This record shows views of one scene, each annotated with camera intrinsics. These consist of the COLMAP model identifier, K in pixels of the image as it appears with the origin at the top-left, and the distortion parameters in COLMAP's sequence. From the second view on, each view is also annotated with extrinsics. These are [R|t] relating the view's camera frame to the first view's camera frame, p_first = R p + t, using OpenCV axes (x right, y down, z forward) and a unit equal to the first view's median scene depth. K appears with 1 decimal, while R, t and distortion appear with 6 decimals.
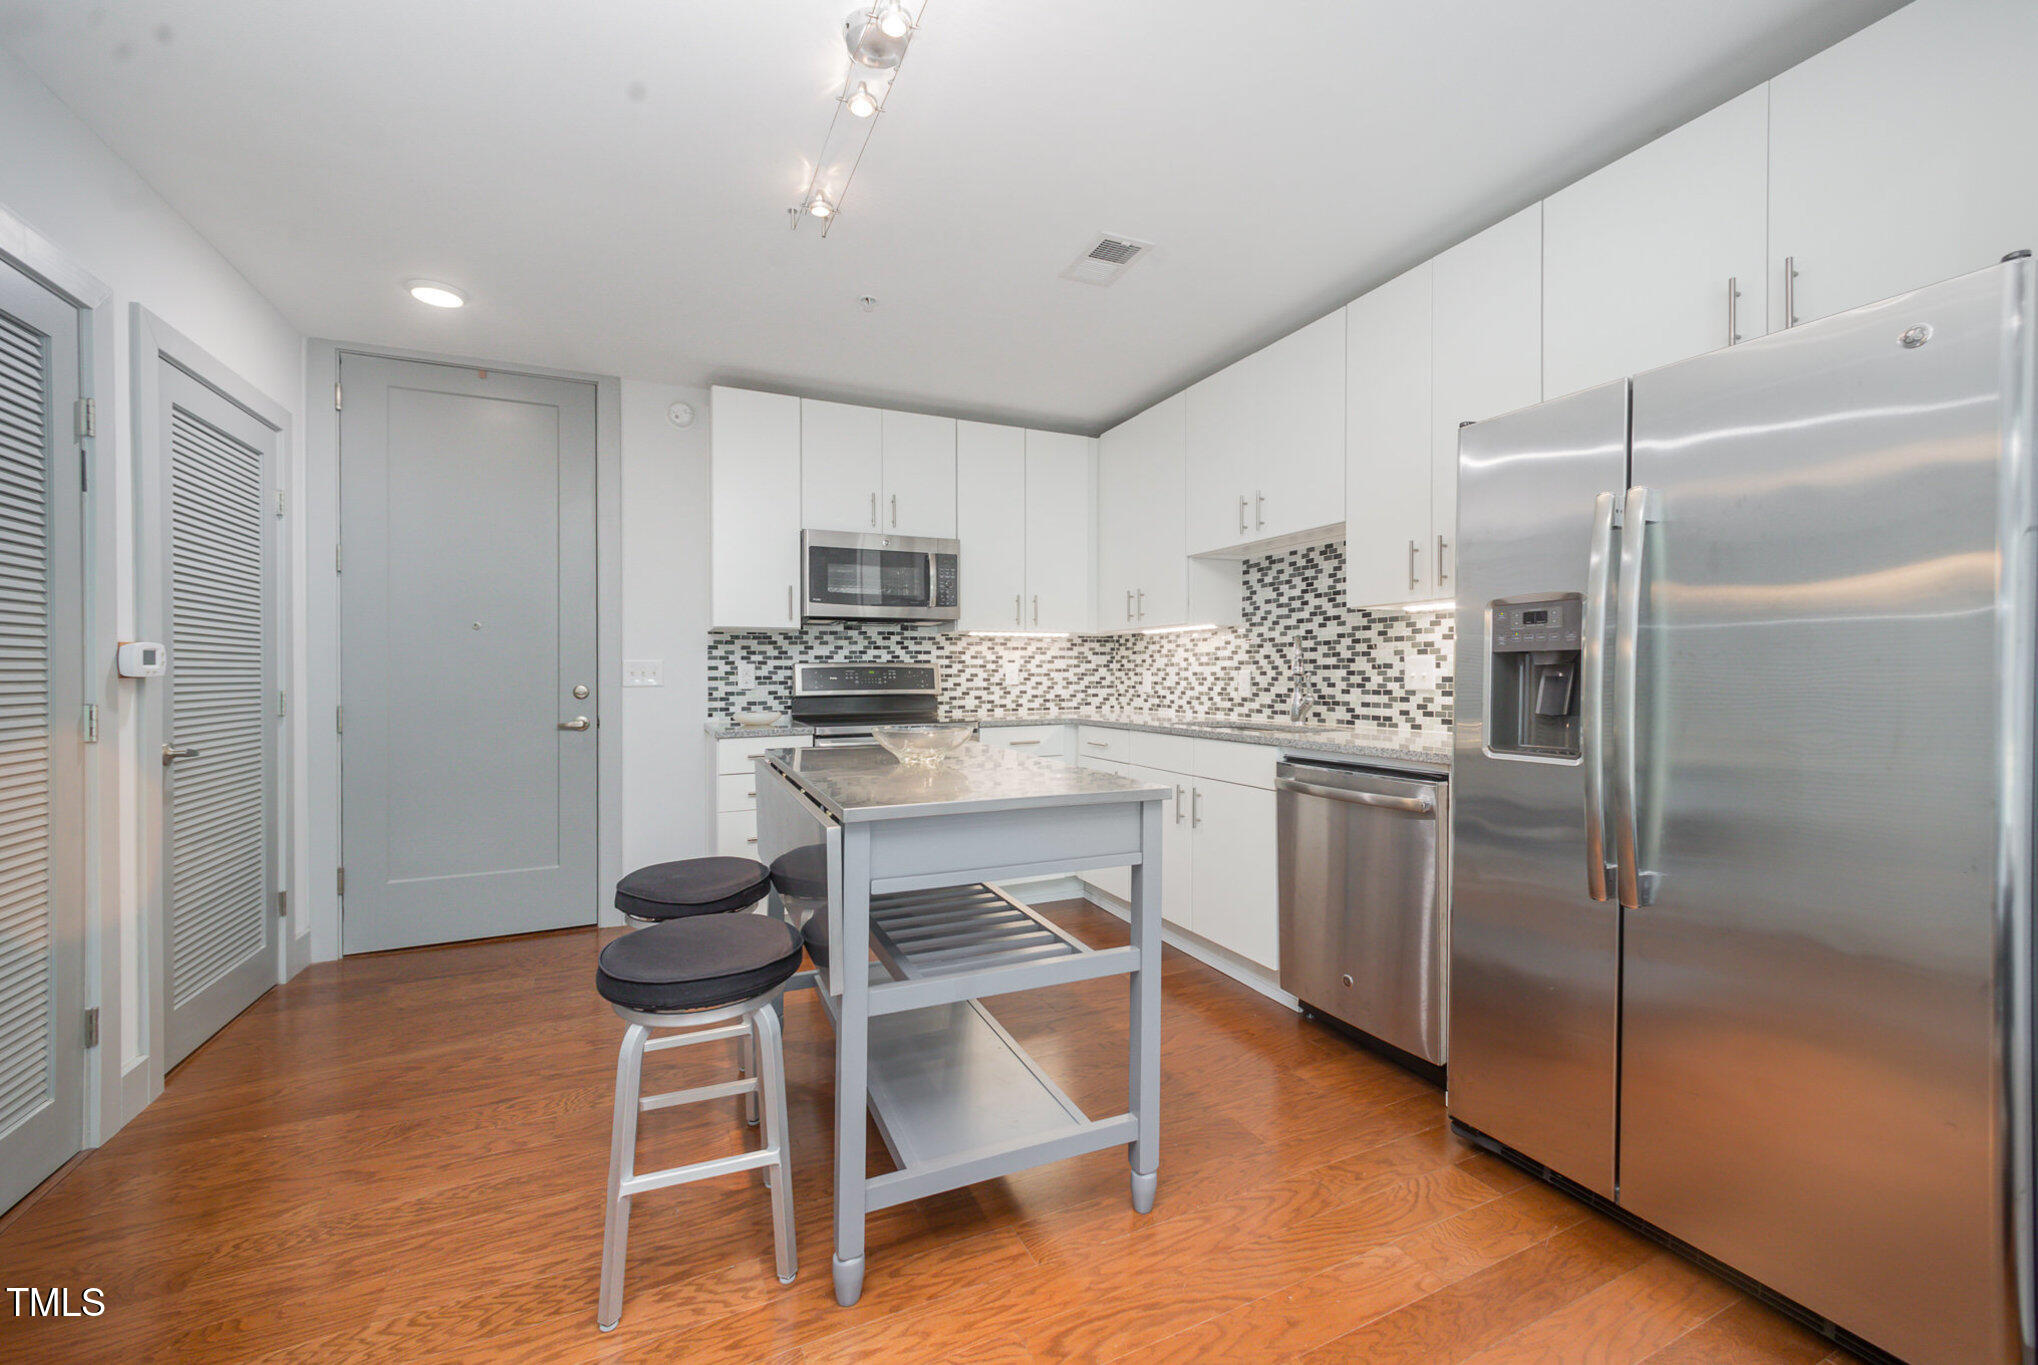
lens RADIAL K [[812.2, 0, 1028.0], [0, 812.2, 663.8], [0, 0, 1]] dist [-0.002787, -0.002422]
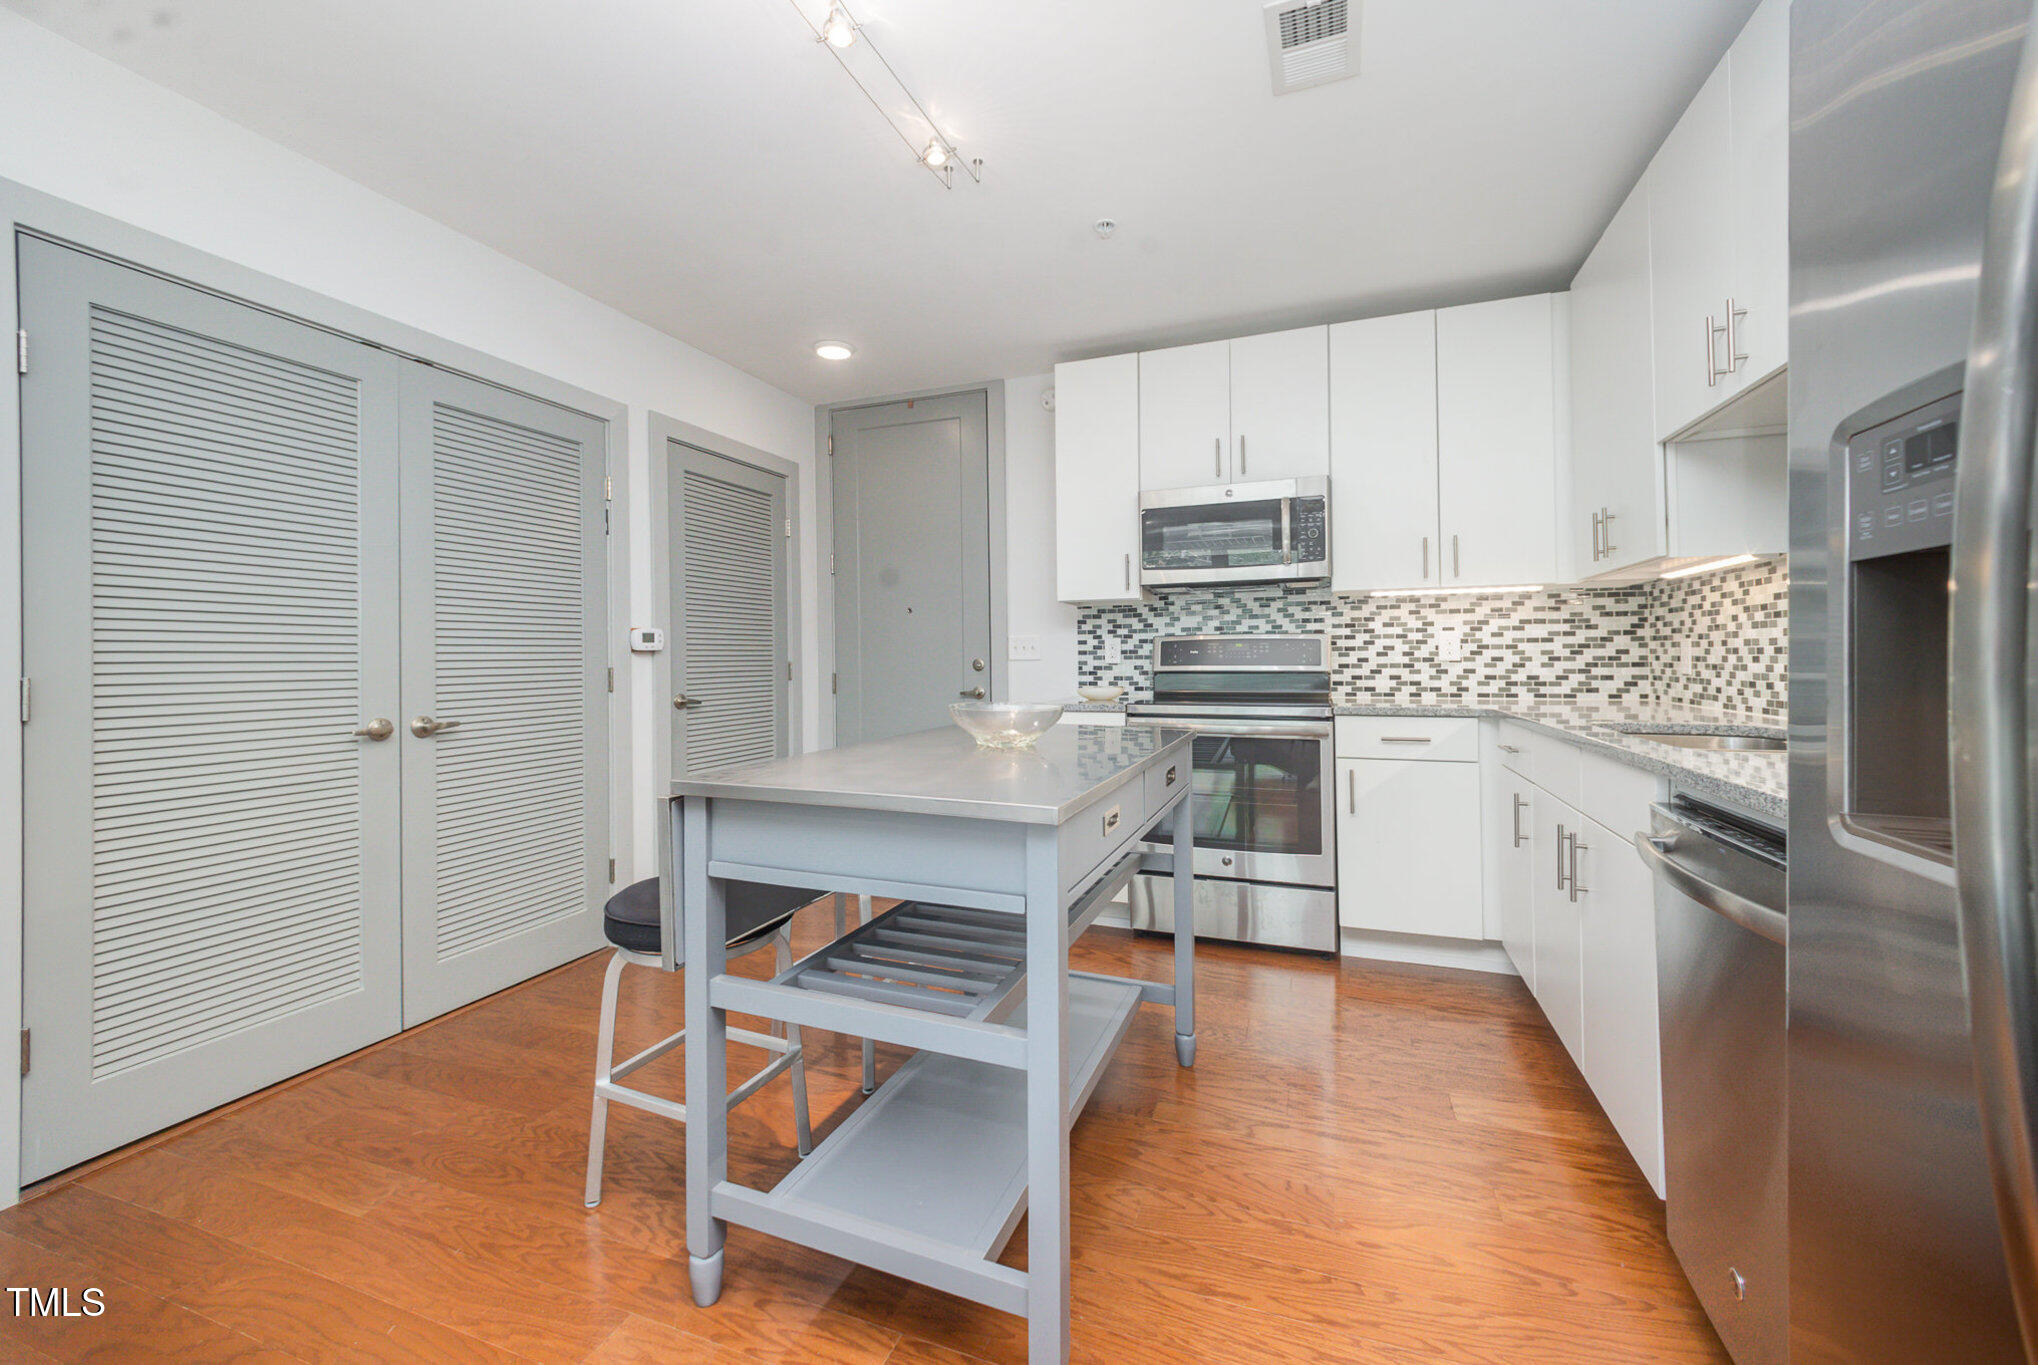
lens RADIAL K [[812.2, 0, 1003.2], [0, 812.2, 631.0], [0, 0, 1]] dist [-0.002787, -0.002422]
pose [[0.677509, -0.022918, -0.735158, 0.272794], [0.011998, 0.999726, -0.020108, 0.009744], [0.735417, 0.004803, 0.677598, 0.229374]]
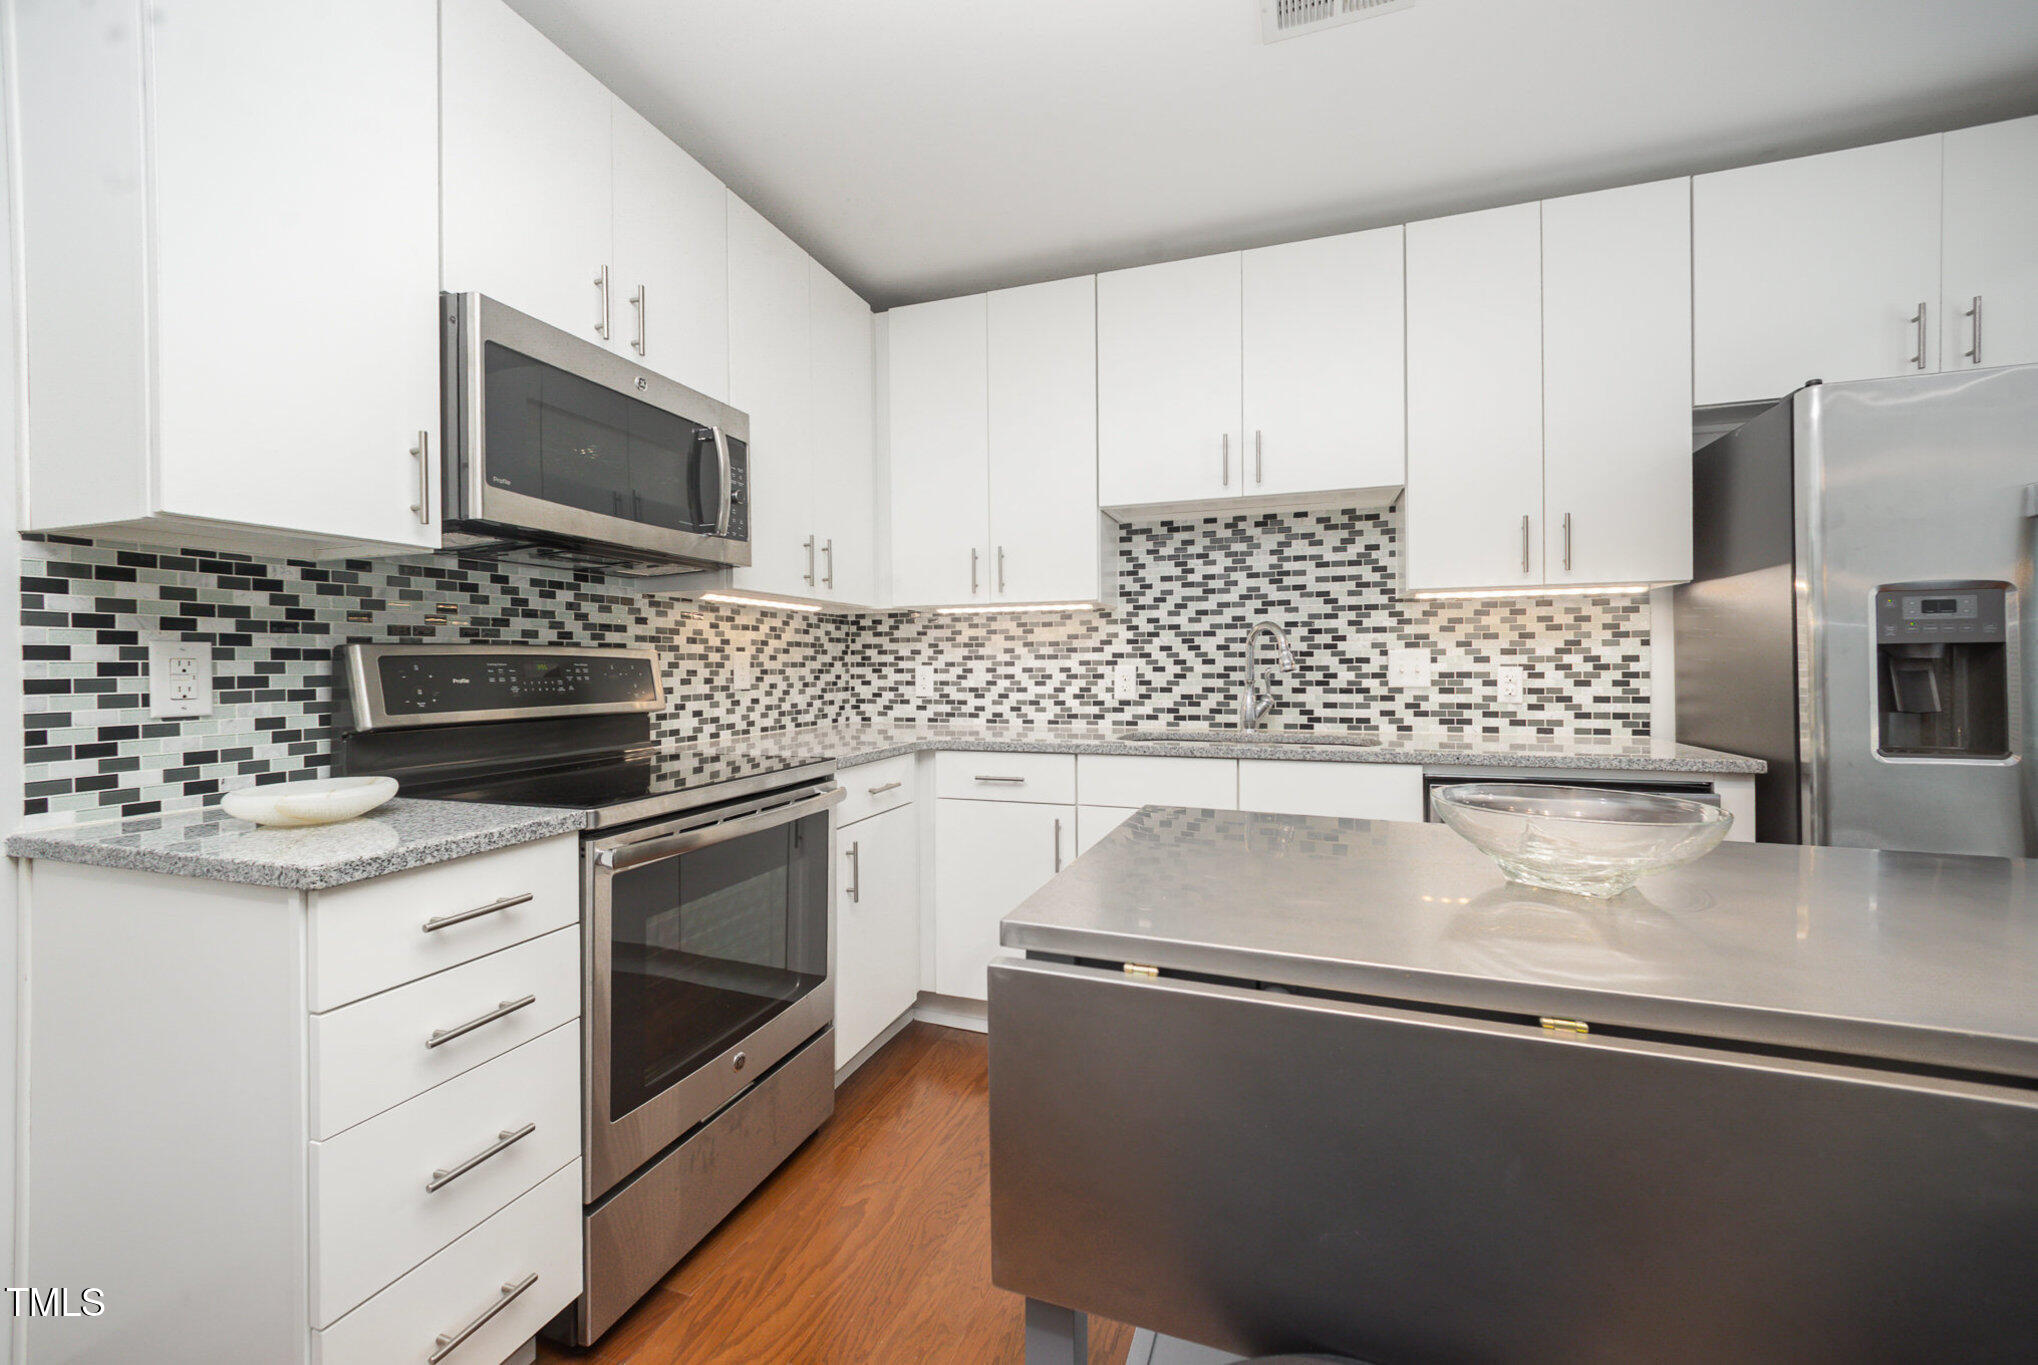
lens RADIAL K [[812.2, 0, 1029.8], [0, 812.2, 665.9], [0, 0, 1]] dist [-0.002787, -0.002422]
pose [[0.693863, 0.002892, 0.720101, -0.329619], [-0.006929, 0.999972, 0.002661, 0.006647], [-0.720074, -0.006836, 0.693864, 0.490874]]
